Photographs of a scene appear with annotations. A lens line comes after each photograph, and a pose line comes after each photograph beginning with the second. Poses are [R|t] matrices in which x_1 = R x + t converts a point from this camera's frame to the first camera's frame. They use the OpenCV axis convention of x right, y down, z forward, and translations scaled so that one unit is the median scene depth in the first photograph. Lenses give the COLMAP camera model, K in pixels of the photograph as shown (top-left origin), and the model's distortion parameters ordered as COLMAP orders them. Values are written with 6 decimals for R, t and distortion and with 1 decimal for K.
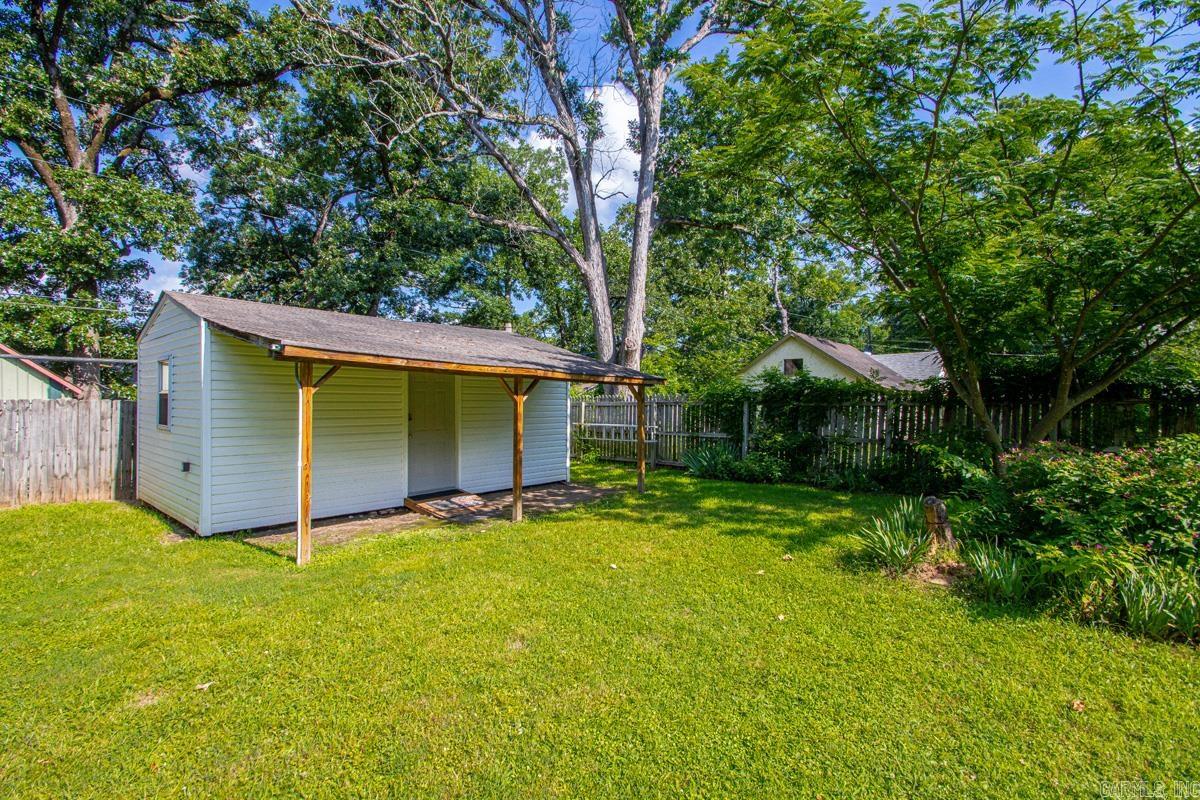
lens RADIAL K [[560.8, 0, 590.6], [0, 560.8, 399.0], [0, 0, 1]] dist [0.021647, -0.020465]
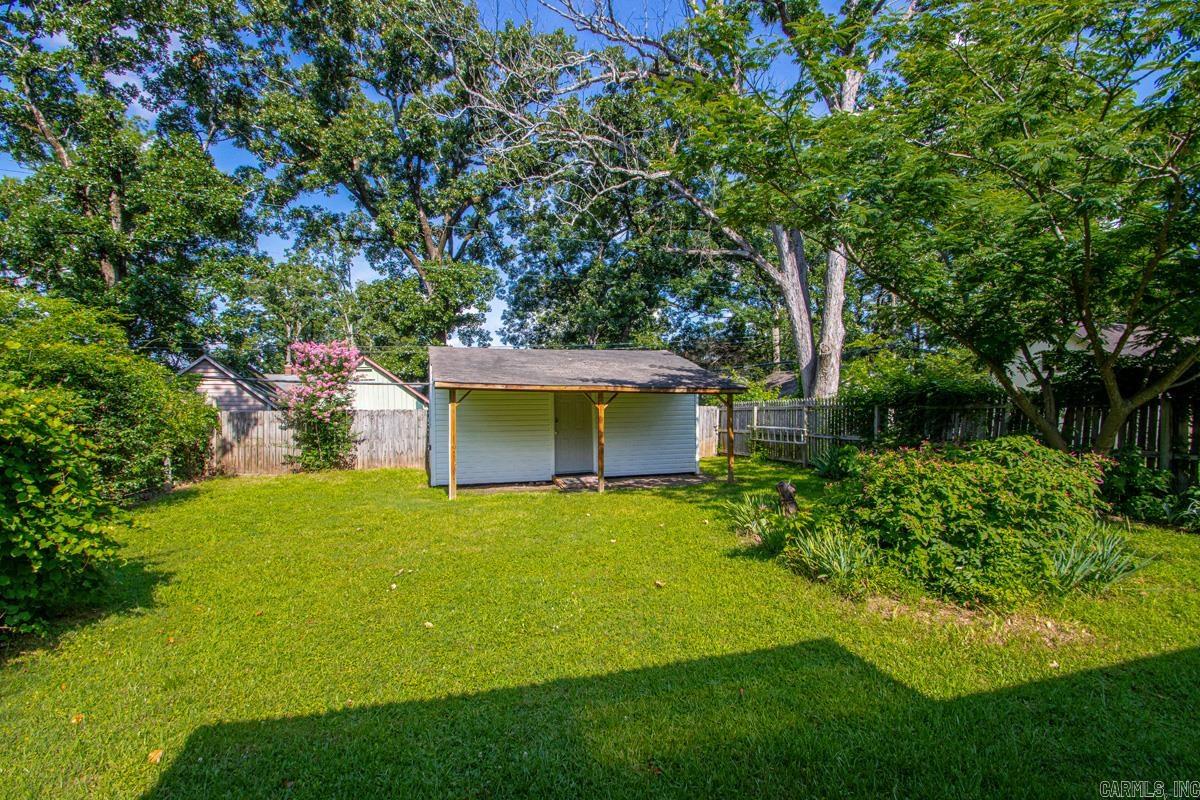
lens RADIAL K [[560.8, 0, 590.6], [0, 560.8, 399.0], [0, 0, 1]] dist [0.021647, -0.020465]
pose [[0.852843, -0.017743, -0.521865, 0.275901], [0.014536, 0.999842, -0.010239, -0.003073], [0.521964, 0.001146, 0.852967, -0.104861]]
